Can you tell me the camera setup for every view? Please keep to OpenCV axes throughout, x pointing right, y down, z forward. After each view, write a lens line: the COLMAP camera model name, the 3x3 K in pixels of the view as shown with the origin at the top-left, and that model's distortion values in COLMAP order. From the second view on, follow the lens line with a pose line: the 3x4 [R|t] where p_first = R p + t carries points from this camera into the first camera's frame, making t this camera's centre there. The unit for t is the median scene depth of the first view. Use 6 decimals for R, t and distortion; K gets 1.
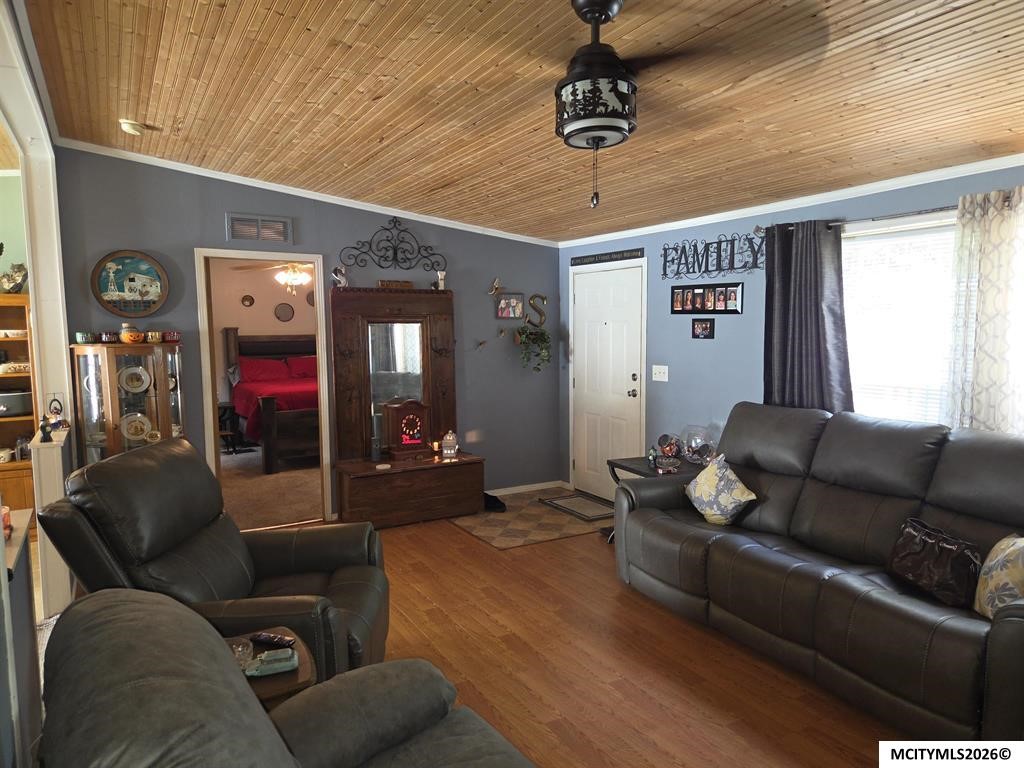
lens RADIAL K [[683.5, 0, 513.3], [0, 683.5, 394.3], [0, 0, 1]] dist [0.059204, -0.049517]
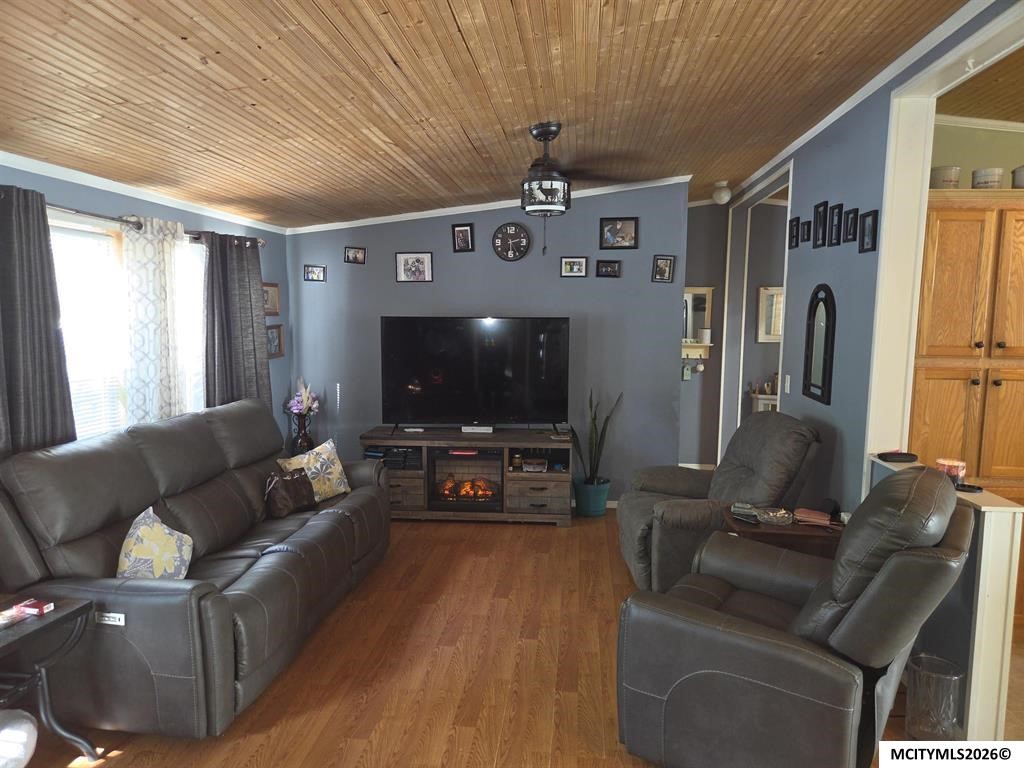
lens RADIAL K [[683.5, 0, 513.3], [0, 683.5, 394.3], [0, 0, 1]] dist [0.059204, -0.049517]
pose [[-0.813493, -0.065579, 0.577866, -0.251597], [0.056494, 0.980012, 0.190747, -0.087838], [-0.578825, 0.187817, -0.793528, 0.781623]]
